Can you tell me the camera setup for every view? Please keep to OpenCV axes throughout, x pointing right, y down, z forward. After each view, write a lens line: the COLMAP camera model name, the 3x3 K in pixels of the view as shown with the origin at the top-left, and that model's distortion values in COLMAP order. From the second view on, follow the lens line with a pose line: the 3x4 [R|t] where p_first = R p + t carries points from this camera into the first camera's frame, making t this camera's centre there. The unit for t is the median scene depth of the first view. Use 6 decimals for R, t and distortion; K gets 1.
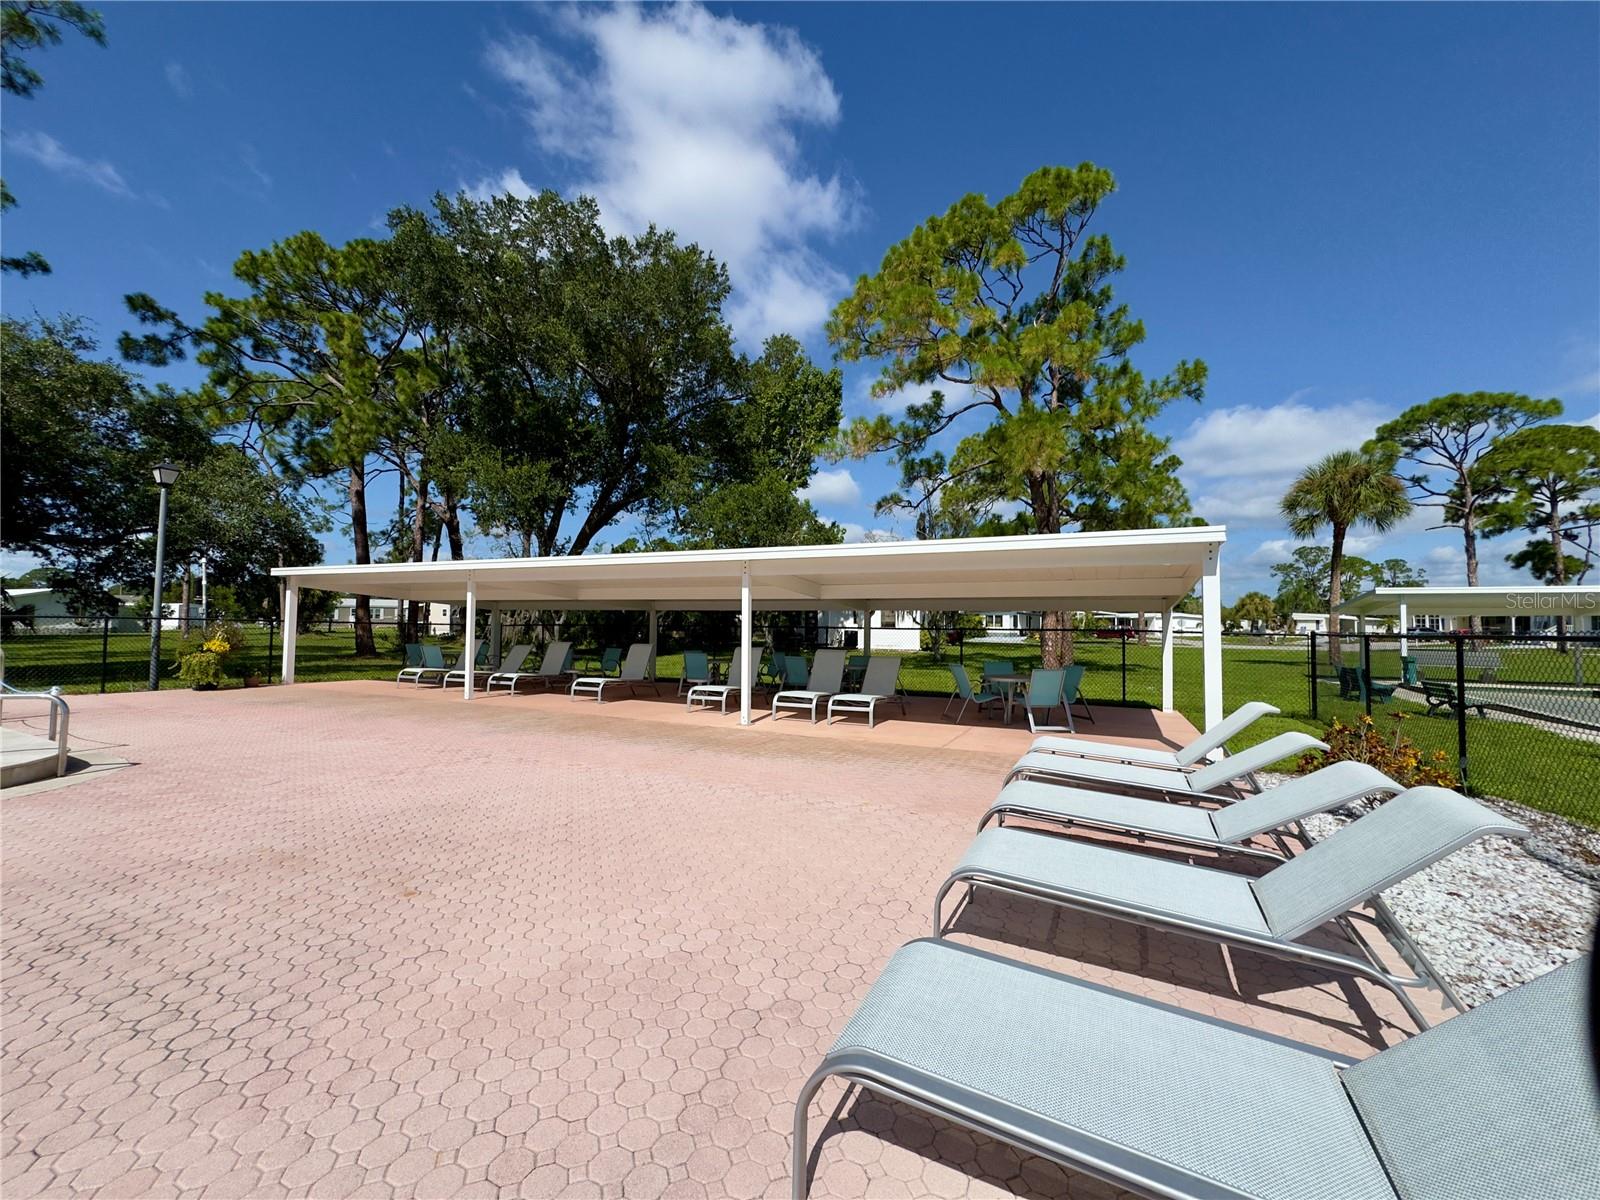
lens RADIAL K [[641.5, 0, 799.9], [0, 641.5, 599.0], [0, 0, 1]] dist [-0.000472, -0.000002]
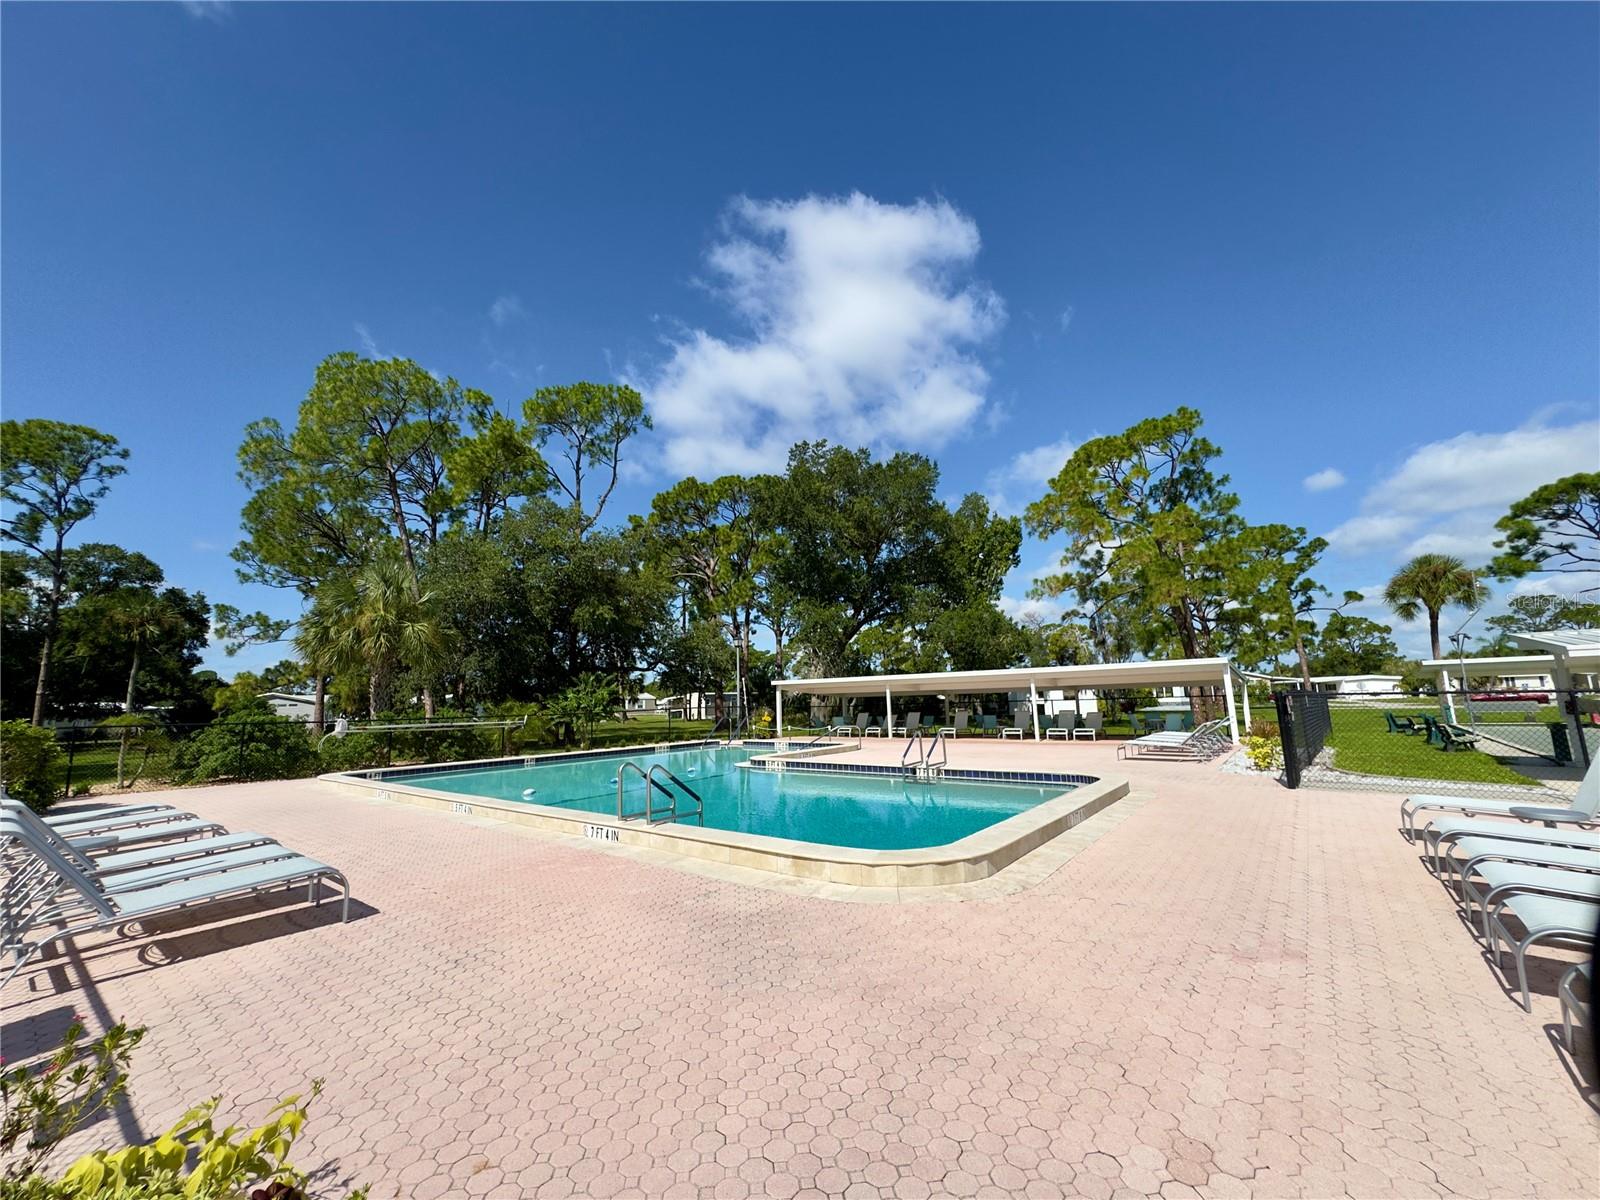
lens RADIAL K [[641.5, 0, 803.0], [0, 641.5, 598.8], [0, 0, 1]] dist [-0.000472, -0.000002]
pose [[0.974430, -0.070182, -0.213451, -0.120851], [0.043495, 0.990917, -0.127249, -0.020594], [0.220443, 0.114711, 0.968631, -0.490591]]
